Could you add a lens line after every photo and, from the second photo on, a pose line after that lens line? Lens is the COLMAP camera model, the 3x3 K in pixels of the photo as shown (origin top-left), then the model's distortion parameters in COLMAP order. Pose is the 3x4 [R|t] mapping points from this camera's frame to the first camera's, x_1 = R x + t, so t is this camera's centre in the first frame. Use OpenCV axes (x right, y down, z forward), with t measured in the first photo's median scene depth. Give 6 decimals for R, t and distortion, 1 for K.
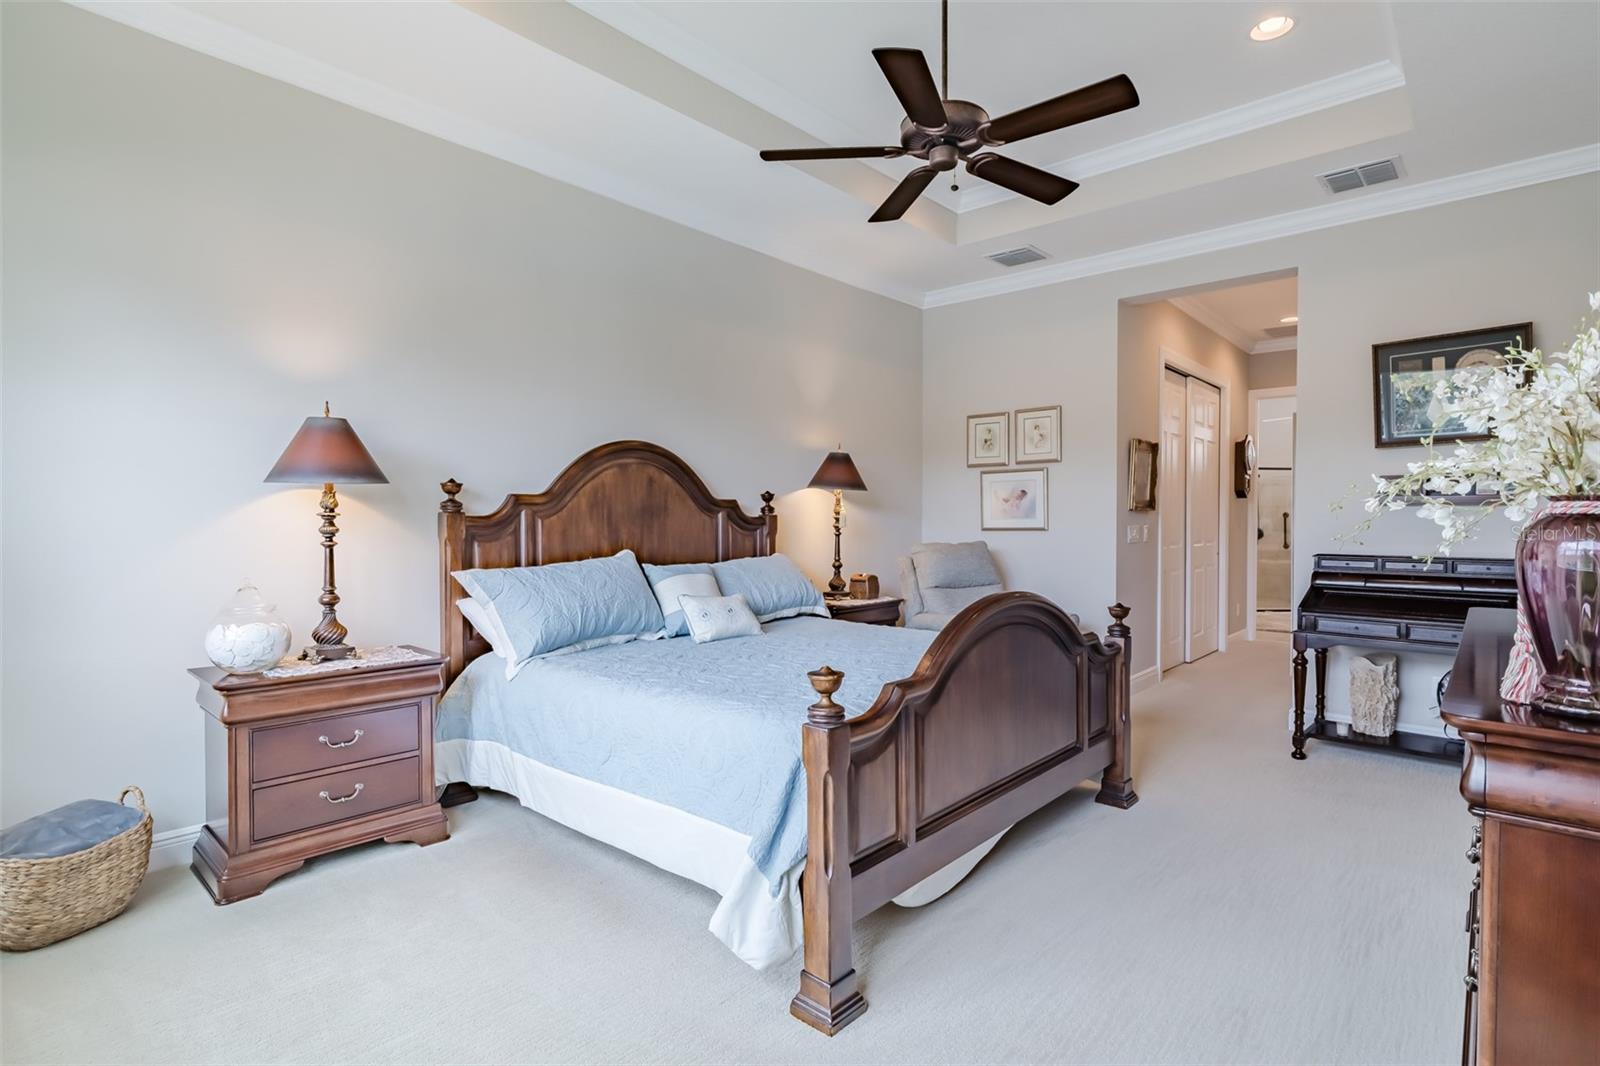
lens RADIAL K [[778.9, 0, 799.3], [0, 778.9, 517.9], [0, 0, 1]] dist [0.000232, -0.000048]
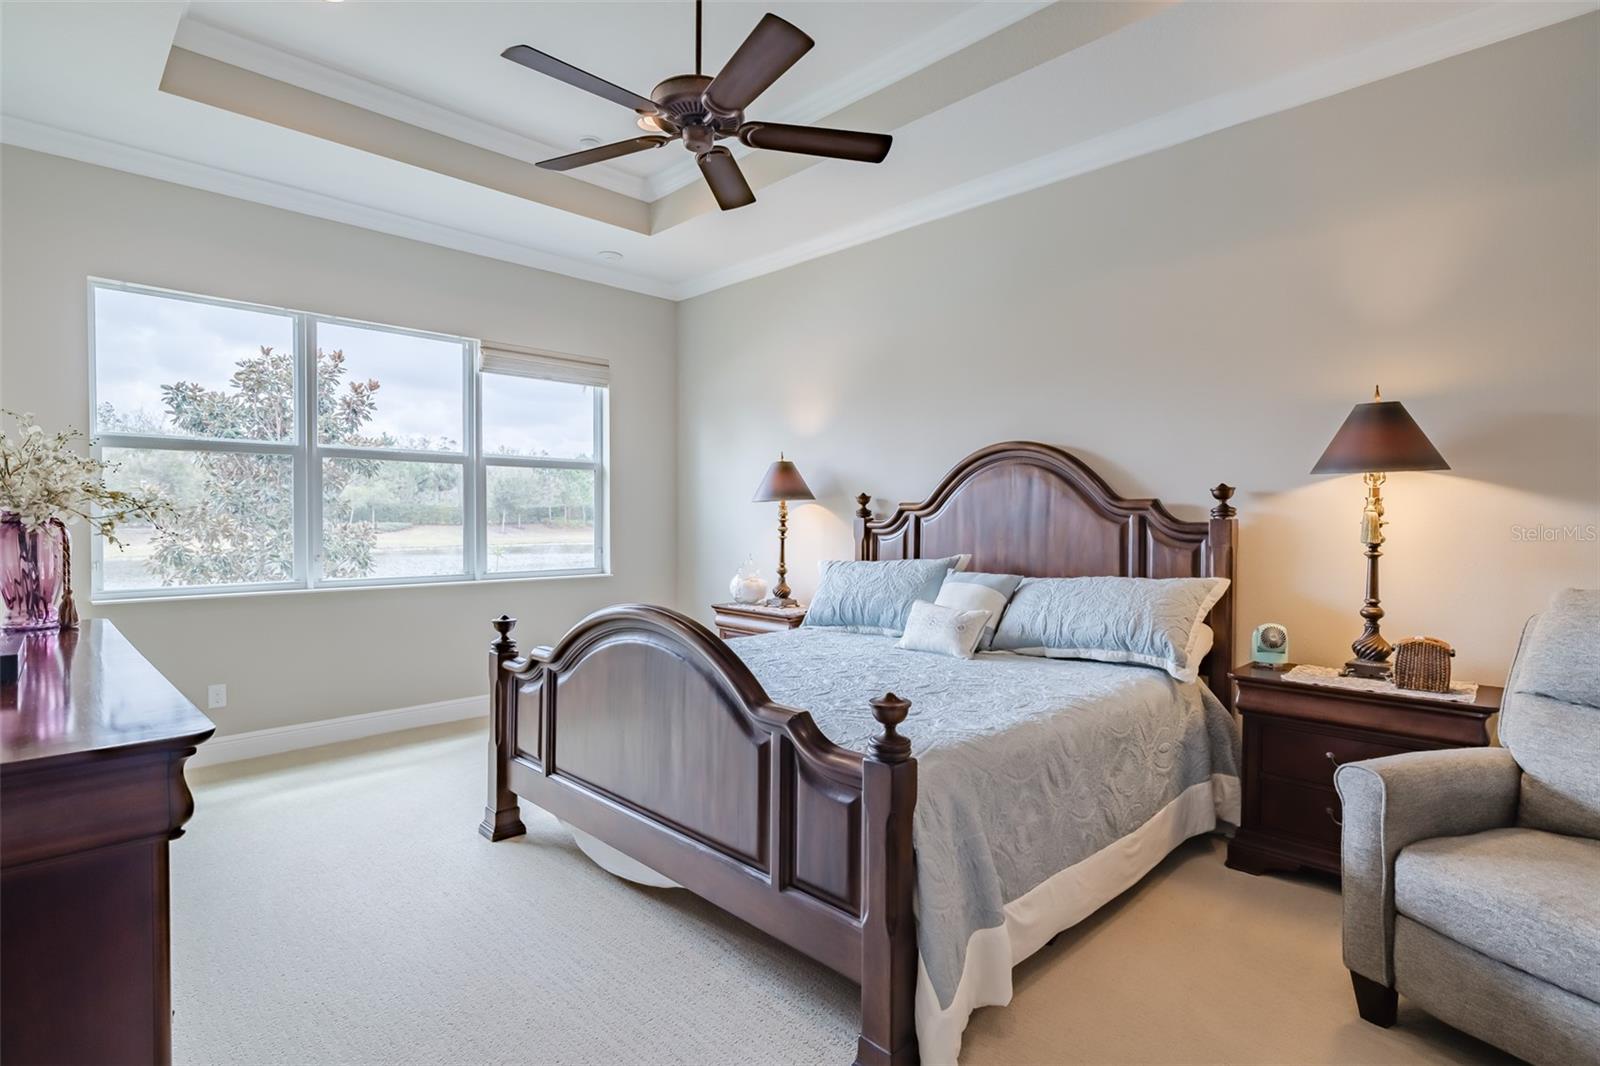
lens RADIAL K [[758.2, 0, 792.2], [0, 758.2, 527.5], [0, 0, 1]] dist [-0.001228, 0.000059]
pose [[-0.034137, 0.005632, -0.999401, 0.585957], [-0.007070, 0.999958, 0.005877, 0.001508], [0.999392, 0.007267, -0.034096, 0.620068]]
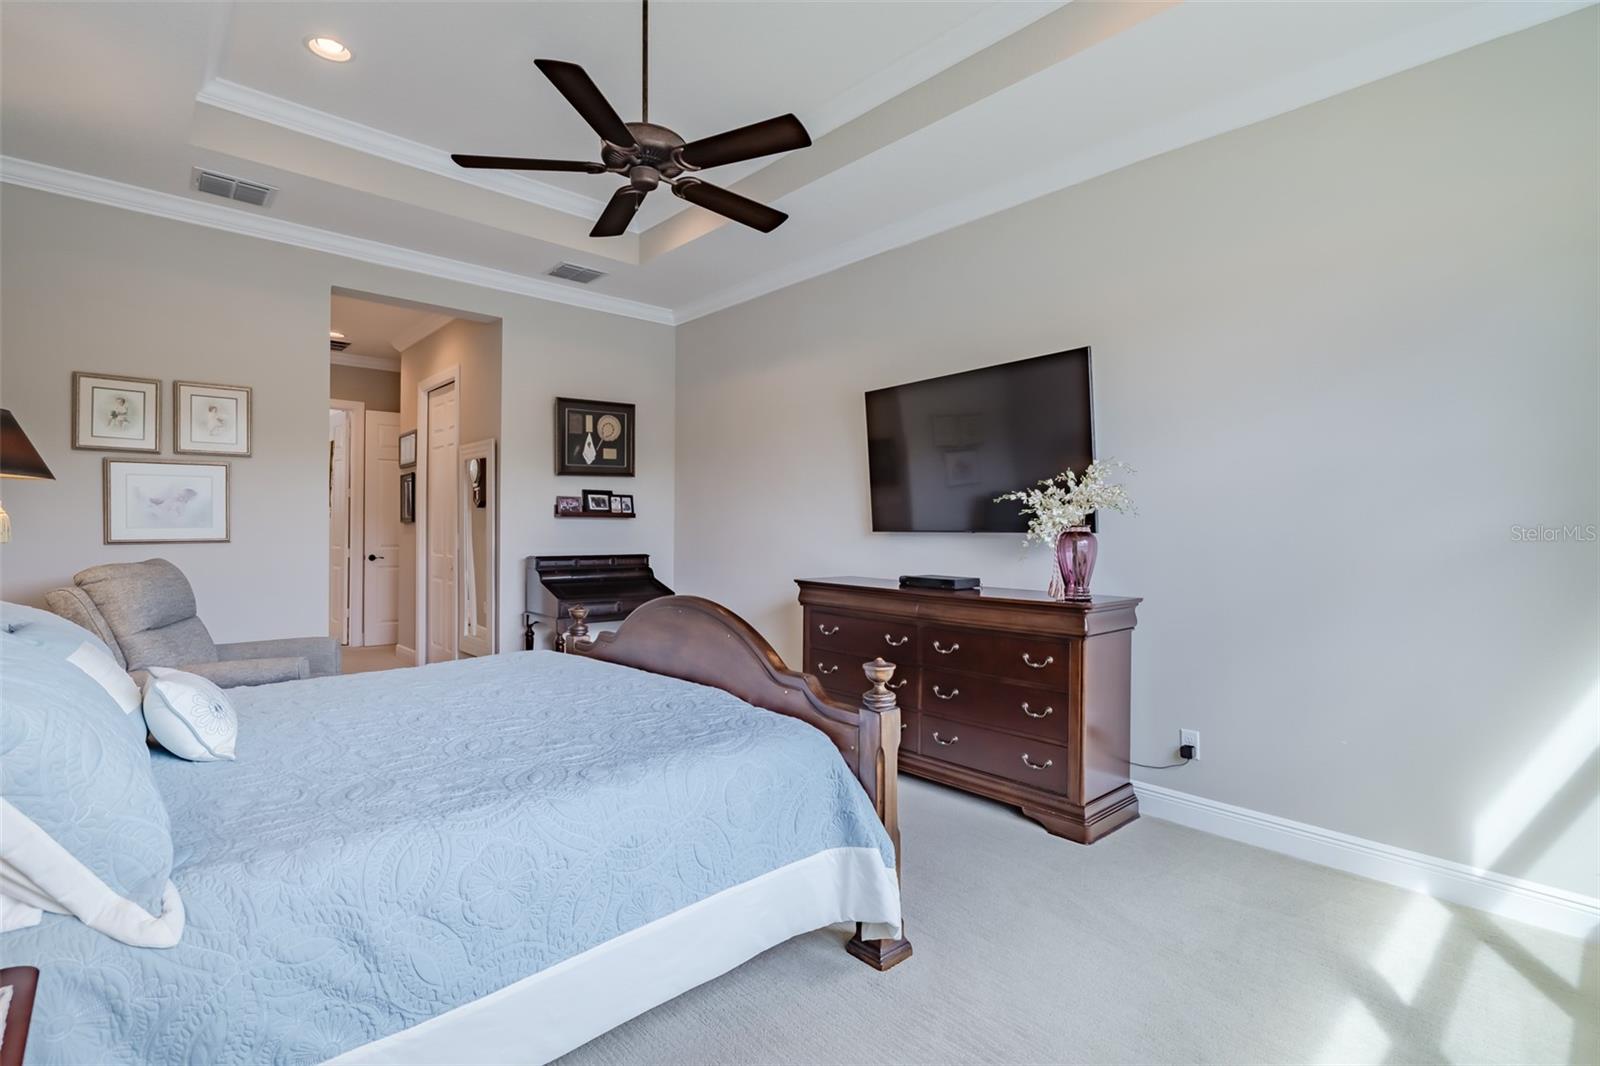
lens RADIAL K [[753.3, 0, 798.2], [0, 753.3, 518.7], [0, 0, 1]] dist [-0.001965, 0.000185]
pose [[0.089222, 0.002690, 0.996008, -0.423535], [0.001649, 0.999995, -0.002848, -0.004131], [-0.996010, 0.001897, 0.089217, 0.380320]]
